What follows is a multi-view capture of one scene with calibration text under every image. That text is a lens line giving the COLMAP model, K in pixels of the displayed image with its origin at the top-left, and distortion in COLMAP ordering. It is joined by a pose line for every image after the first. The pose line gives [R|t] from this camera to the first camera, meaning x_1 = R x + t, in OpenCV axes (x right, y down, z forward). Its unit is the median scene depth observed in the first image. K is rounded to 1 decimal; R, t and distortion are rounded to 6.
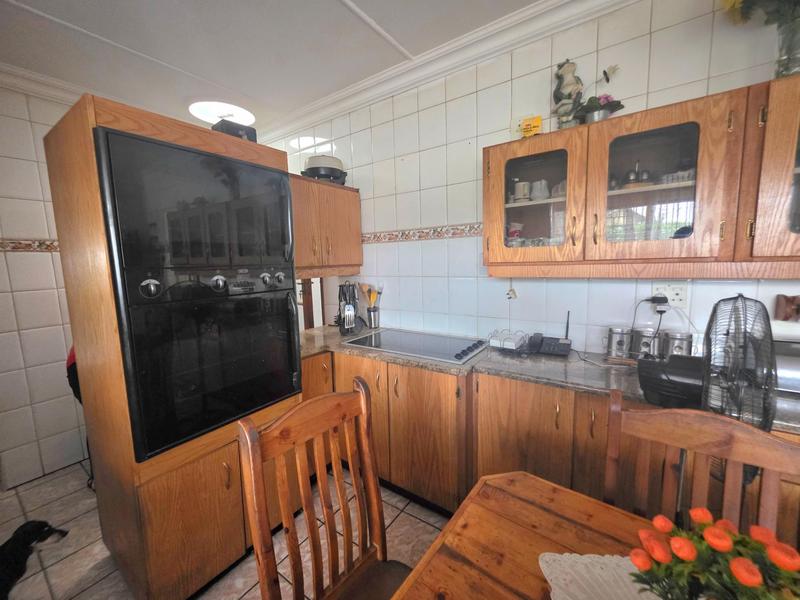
lens RADIAL K [[325.4, 0, 395.7], [0, 325.4, 303.6], [0, 0, 1]] dist [0.000308, 0.000115]
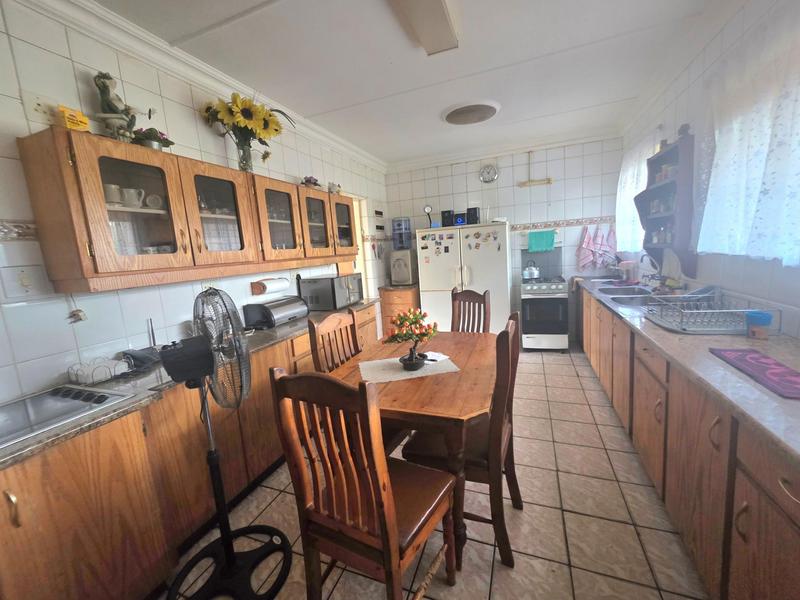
lens RADIAL K [[325.4, 0, 395.7], [0, 325.4, 303.6], [0, 0, 1]] dist [0.000308, 0.000115]
pose [[-0.238950, -0.113760, 0.964345, -0.790230], [0.199472, 0.966183, 0.163403, -0.042434], [-0.950323, 0.231405, -0.208177, 0.552399]]
